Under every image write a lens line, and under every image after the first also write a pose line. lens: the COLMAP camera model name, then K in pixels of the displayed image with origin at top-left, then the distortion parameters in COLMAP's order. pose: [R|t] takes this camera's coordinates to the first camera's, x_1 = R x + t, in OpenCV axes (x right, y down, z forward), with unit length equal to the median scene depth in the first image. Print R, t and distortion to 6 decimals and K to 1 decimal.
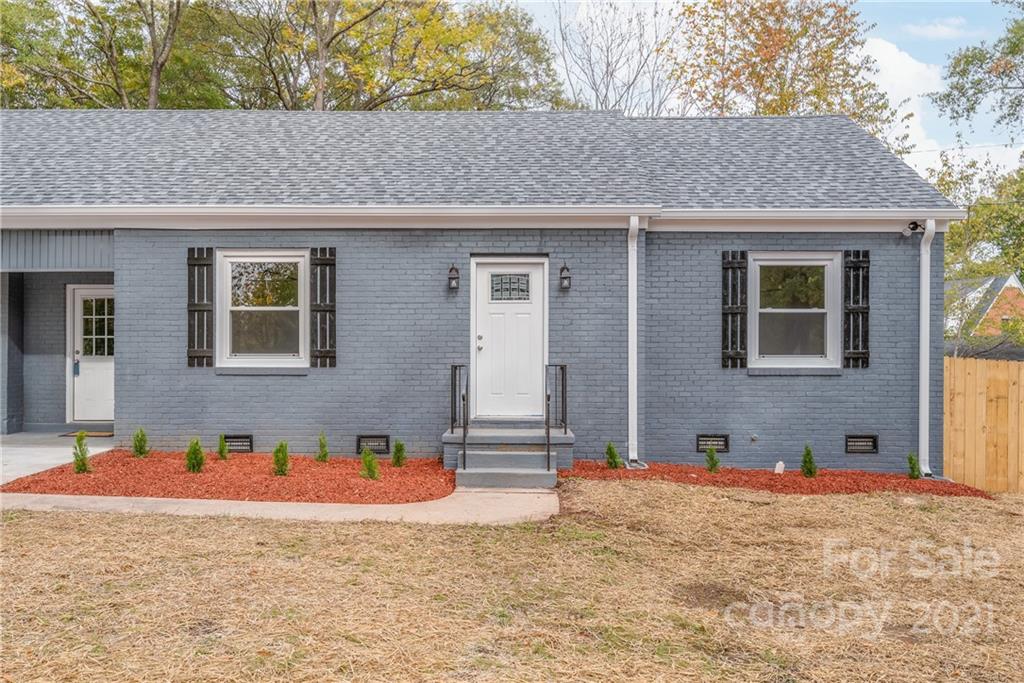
lens RADIAL K [[855.1, 0, 512.9], [0, 855.1, 347.3], [0, 0, 1]] dist [-0.003305, -0.013783]
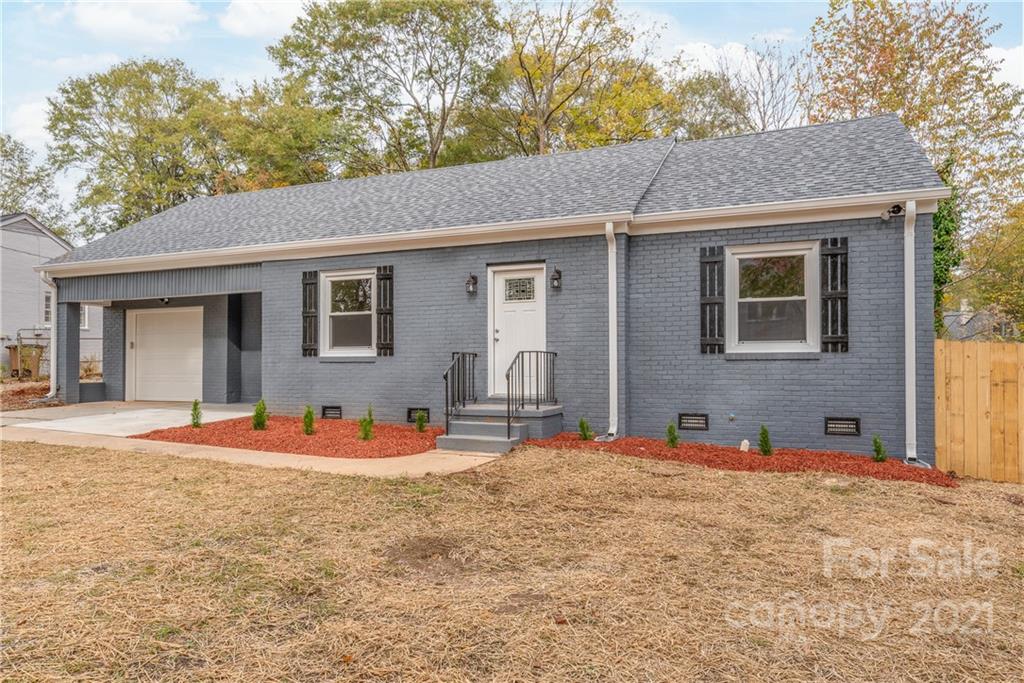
lens RADIAL K [[649.8, 0, 514.7], [0, 649.8, 346.7], [0, 0, 1]] dist [0.000882, -0.003874]
pose [[0.932095, -0.014626, -0.361918, 0.328379], [0.012506, 0.999888, -0.008199, 0.019529], [0.361998, 0.003116, 0.932174, 0.130878]]
